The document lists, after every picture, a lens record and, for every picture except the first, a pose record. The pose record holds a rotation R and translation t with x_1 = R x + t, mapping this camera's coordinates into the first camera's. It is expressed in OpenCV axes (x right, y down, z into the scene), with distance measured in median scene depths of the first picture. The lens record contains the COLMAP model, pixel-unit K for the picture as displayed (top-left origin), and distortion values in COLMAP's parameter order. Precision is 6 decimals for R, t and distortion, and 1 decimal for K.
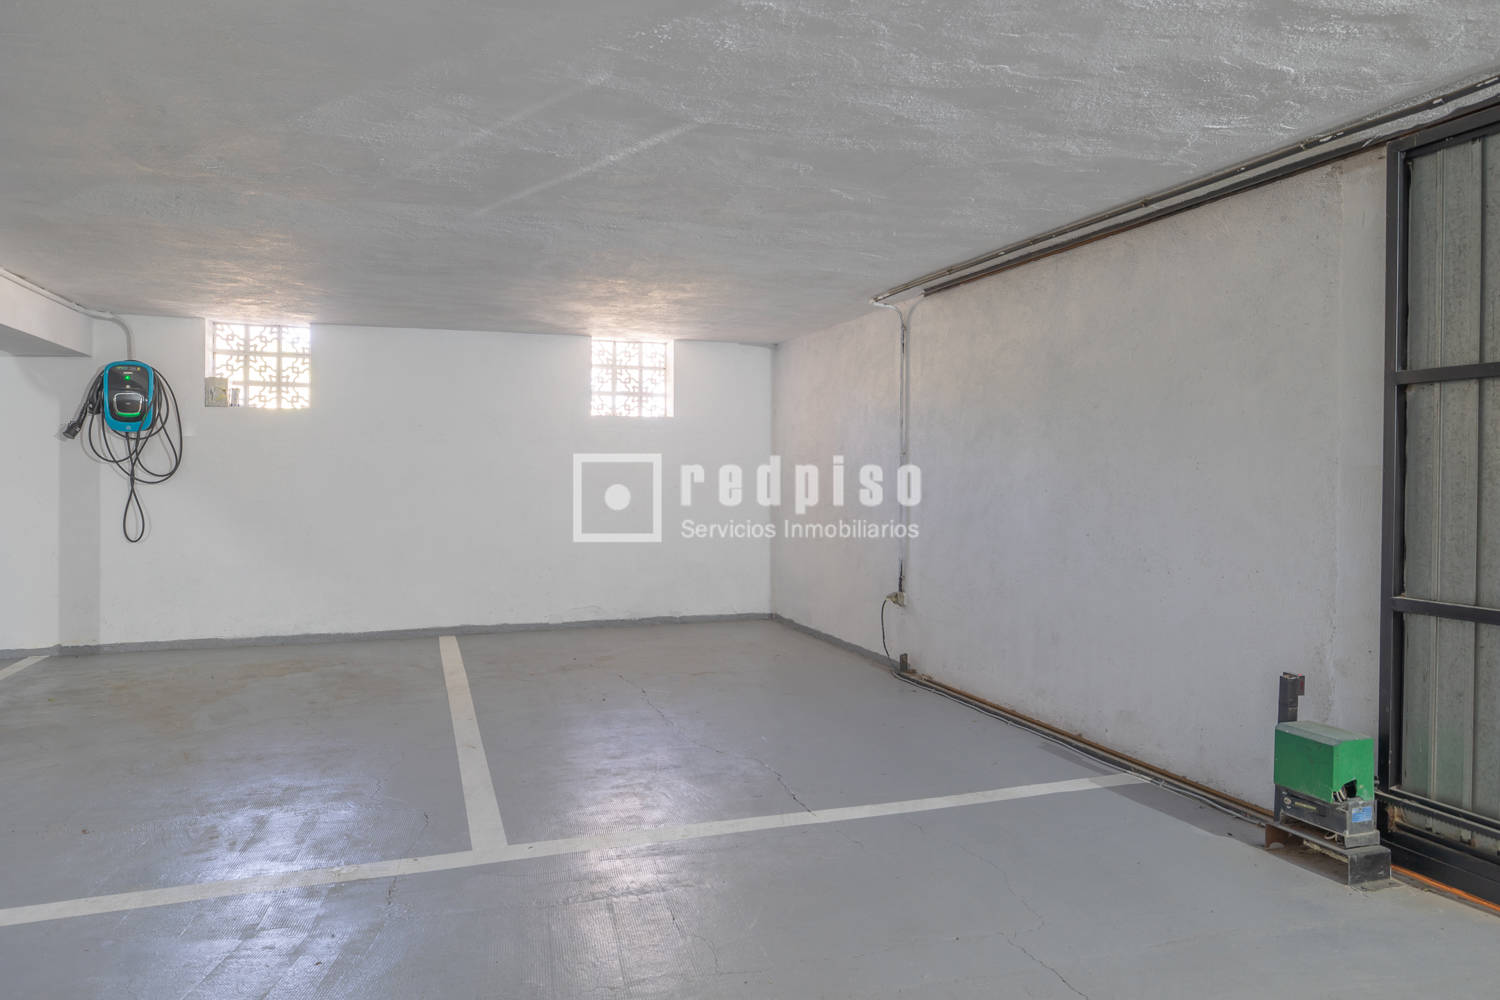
lens RADIAL K [[985.4, 0, 750.8], [0, 985.4, 493.6], [0, 0, 1]] dist [-0.007043, -0.000554]
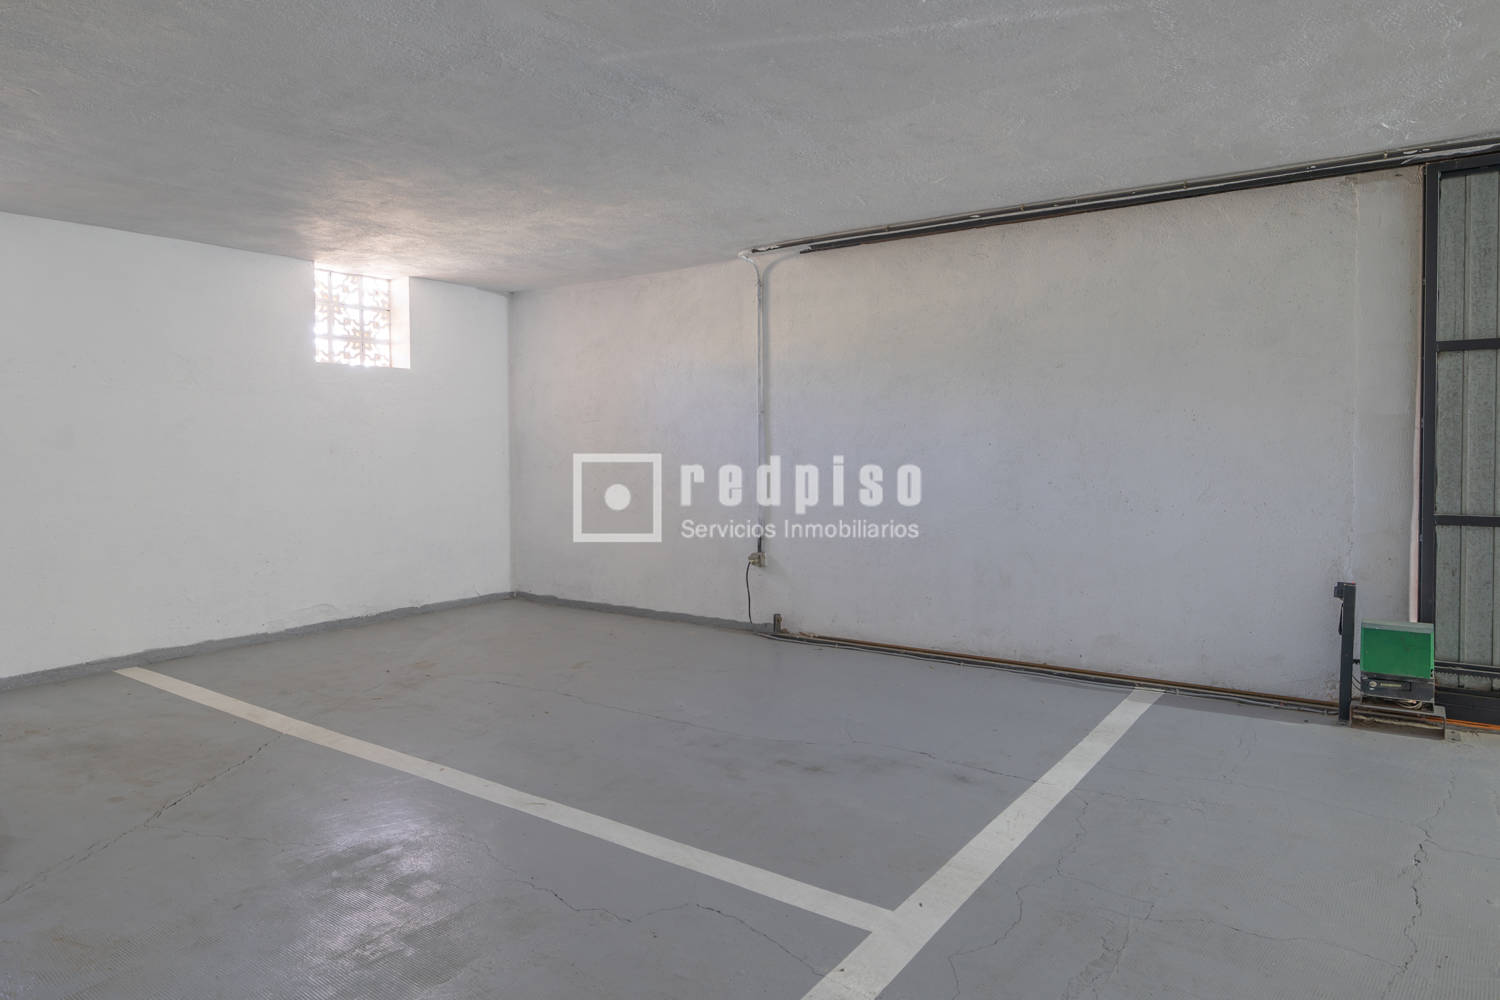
lens RADIAL K [[915.3, 0, 745.3], [0, 915.3, 470.0], [0, 0, 1]] dist [-0.002783, 0.000180]
pose [[0.816575, -0.023784, 0.576749, -0.385772], [0.020902, 0.999714, 0.011633, 0.006582], [-0.576861, 0.002556, 0.816839, 0.261118]]
